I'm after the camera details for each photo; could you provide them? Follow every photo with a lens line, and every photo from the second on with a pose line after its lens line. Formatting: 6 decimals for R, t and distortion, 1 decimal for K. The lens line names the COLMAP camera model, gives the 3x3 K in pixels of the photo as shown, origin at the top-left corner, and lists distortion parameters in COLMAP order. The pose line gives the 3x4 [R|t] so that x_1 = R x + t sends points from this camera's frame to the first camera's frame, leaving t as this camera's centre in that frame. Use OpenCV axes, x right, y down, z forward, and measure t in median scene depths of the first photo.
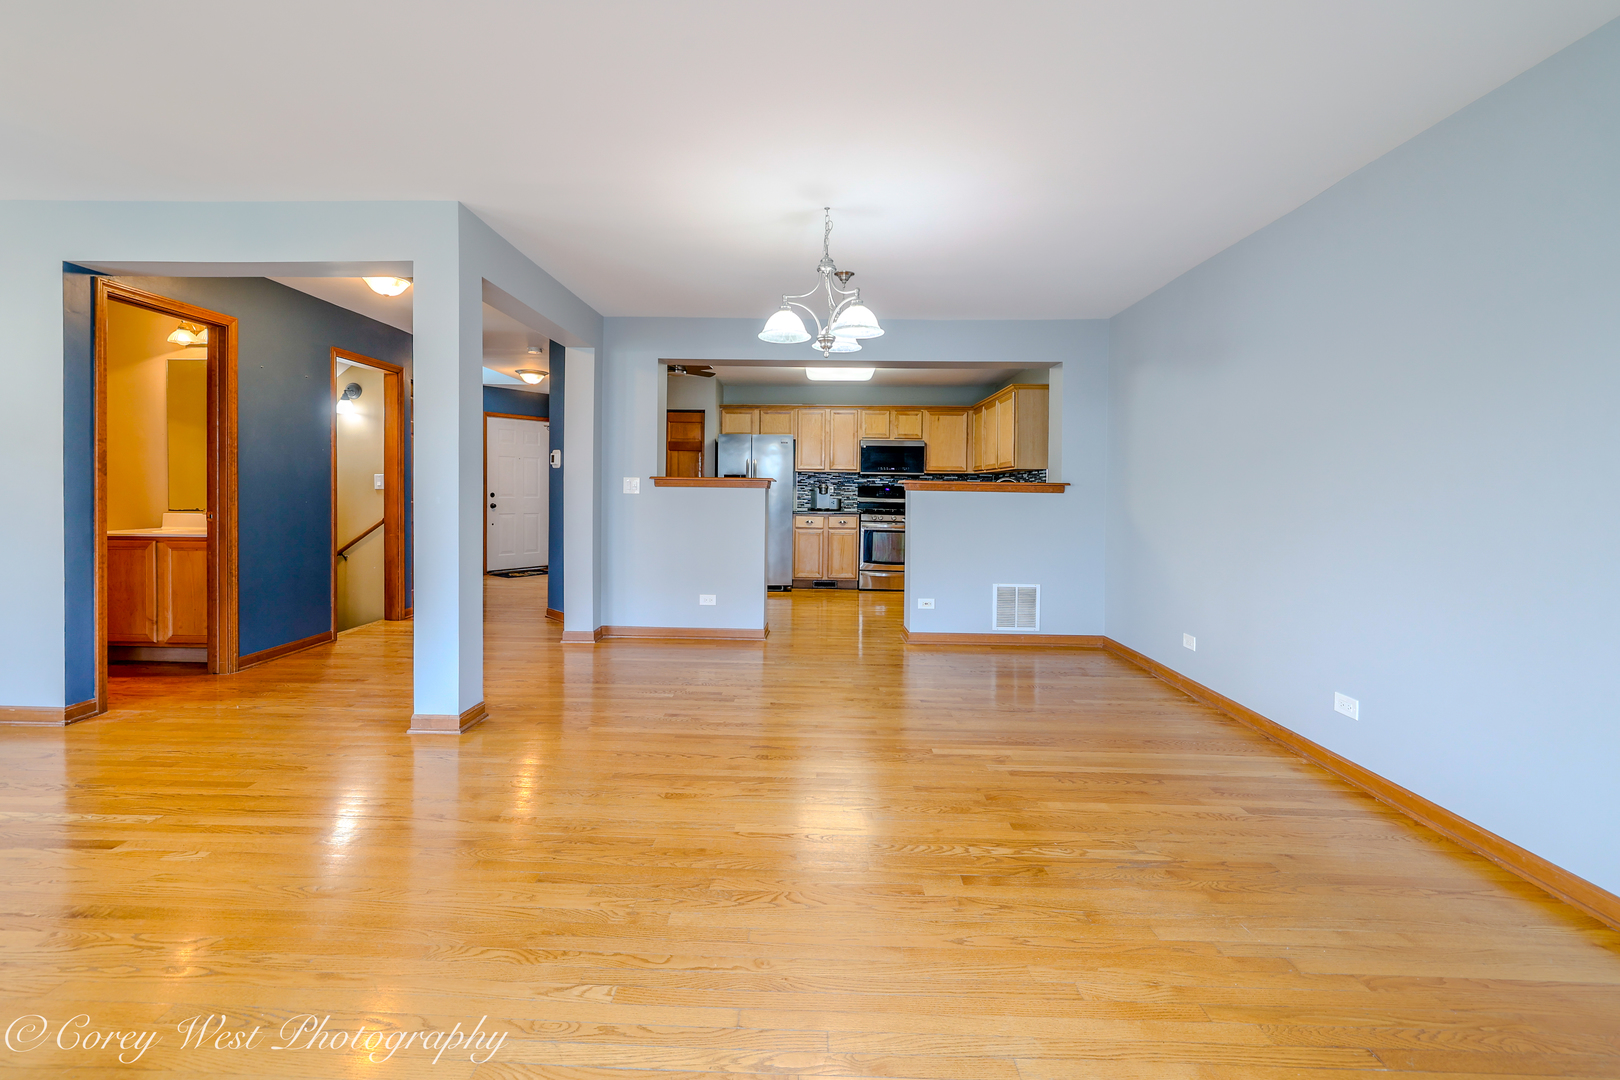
lens RADIAL K [[722.7, 0, 804.6], [0, 722.7, 499.4], [0, 0, 1]] dist [0.003588, -0.000036]
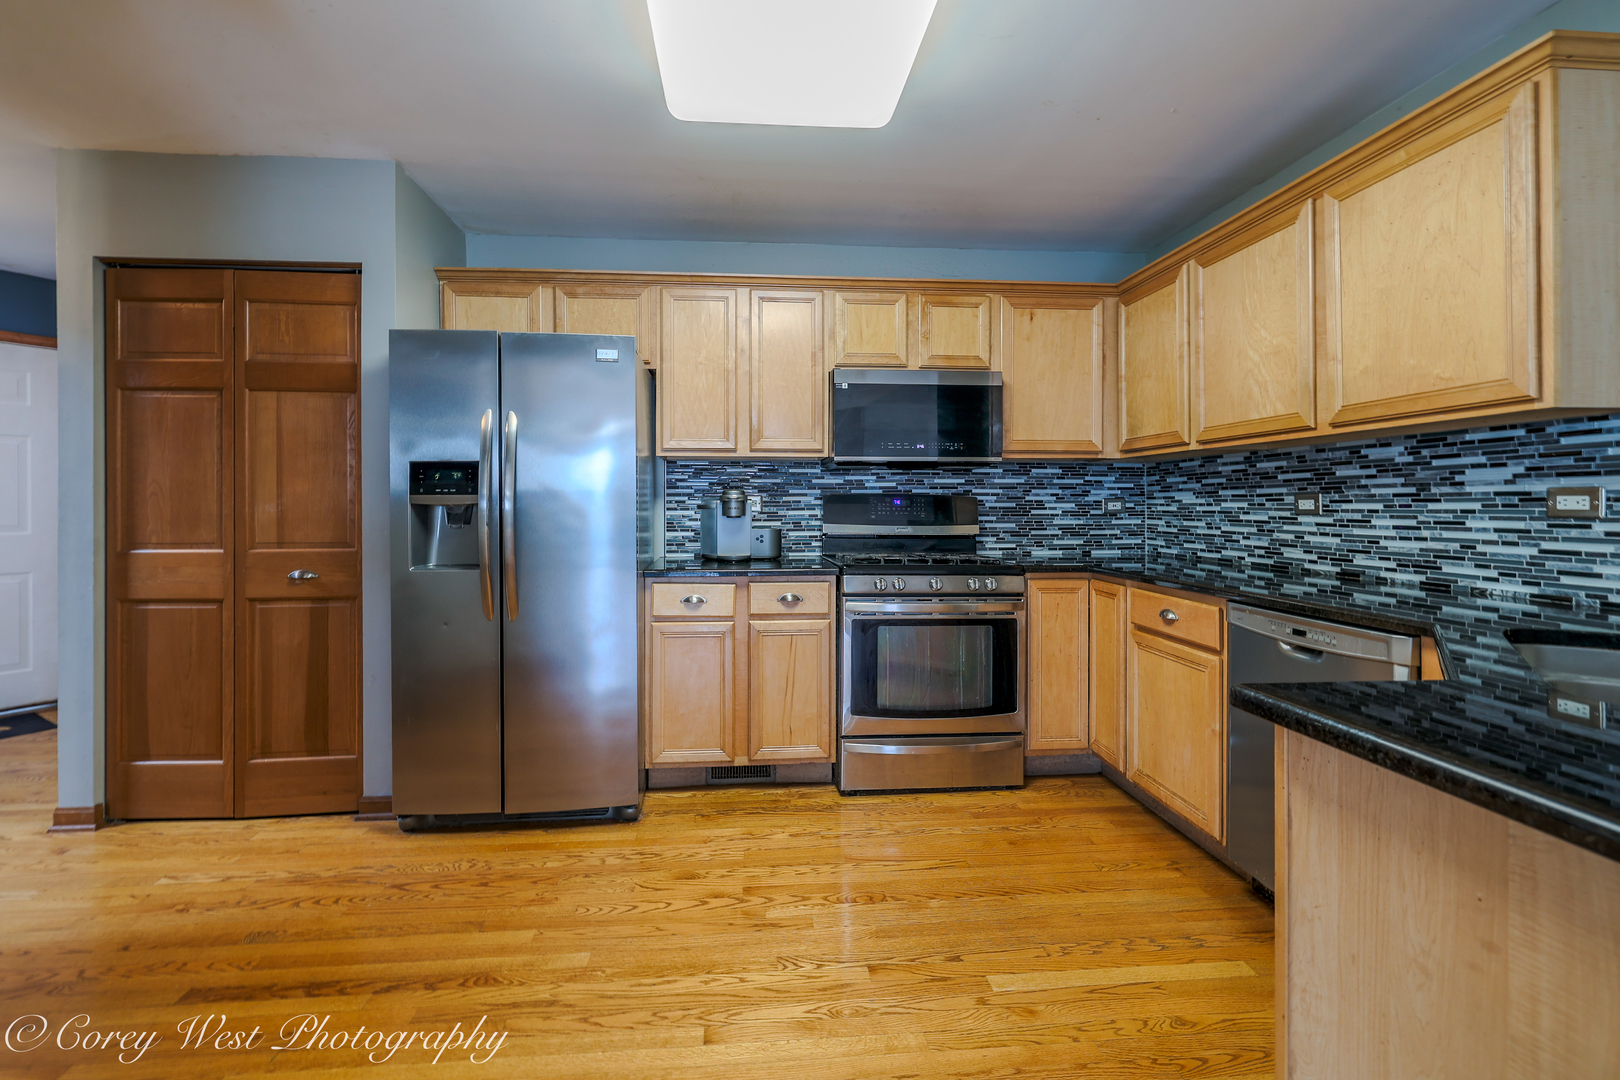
lens RADIAL K [[722.7, 0, 802.2], [0, 722.7, 504.2], [0, 0, 1]] dist [0.003588, -0.000036]
pose [[0.993542, -0.012628, 0.112759, 0.019203], [0.014517, 0.999767, -0.015954, -0.007577], [-0.112531, 0.017488, 0.993494, 0.632178]]
